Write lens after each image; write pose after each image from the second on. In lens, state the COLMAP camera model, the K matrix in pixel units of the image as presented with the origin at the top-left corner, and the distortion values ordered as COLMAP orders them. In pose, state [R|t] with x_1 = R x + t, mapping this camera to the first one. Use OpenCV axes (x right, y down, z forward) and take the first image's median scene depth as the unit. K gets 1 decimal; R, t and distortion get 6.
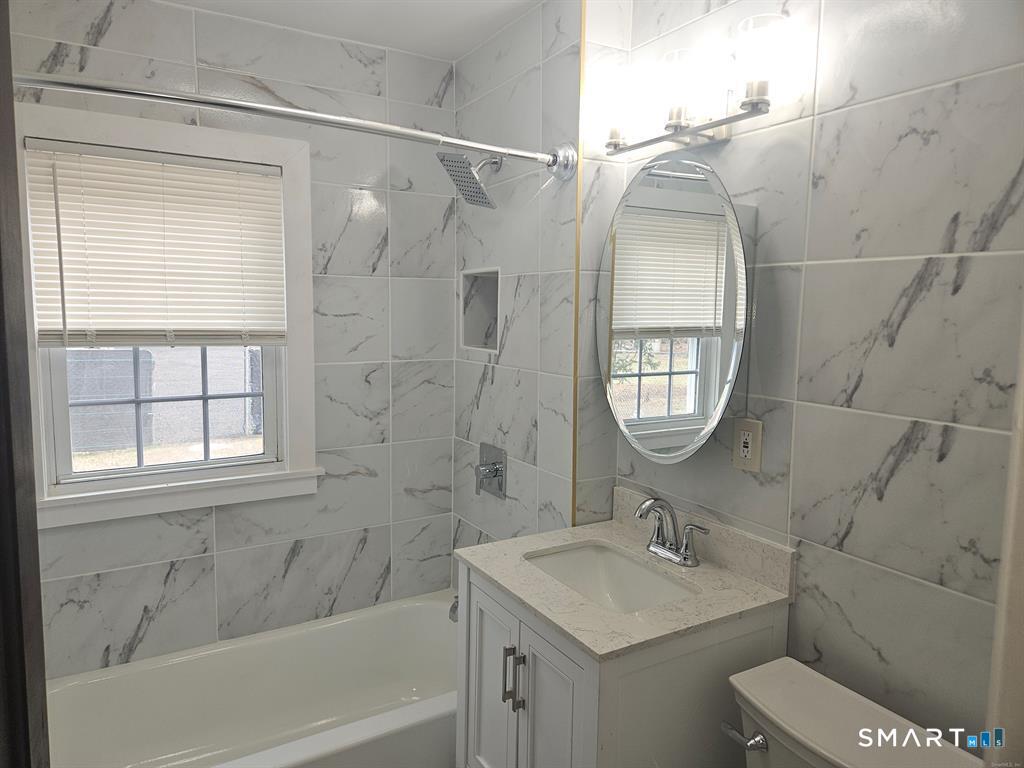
lens RADIAL K [[683.0, 0, 507.5], [0, 683.0, 376.6], [0, 0, 1]] dist [0.083159, -0.073024]
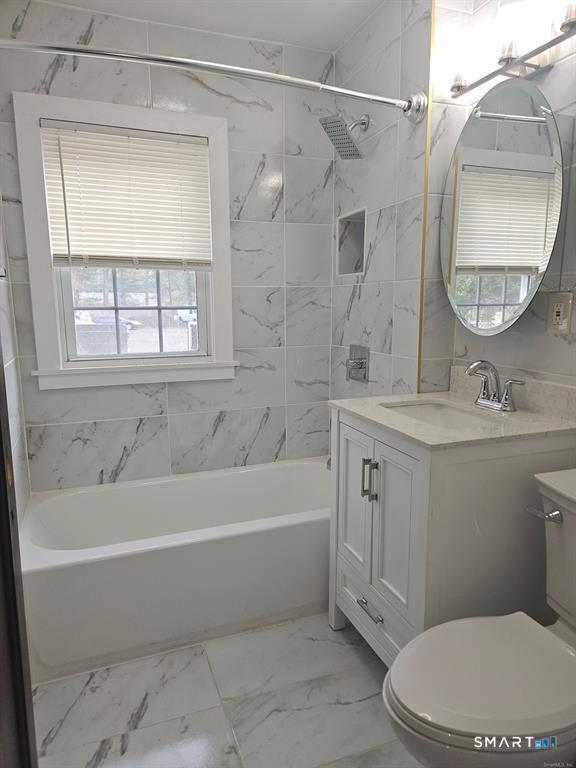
lens RADIAL K [[512.2, 0, 292.1], [0, 512.2, 391.2], [0, 0, 1]] dist [0.083159, -0.073024]
pose [[0.986021, 0.011354, -0.166233, 0.019159], [-0.001384, 0.998199, 0.059972, 0.147751], [0.166615, -0.058904, 0.984261, -0.027066]]
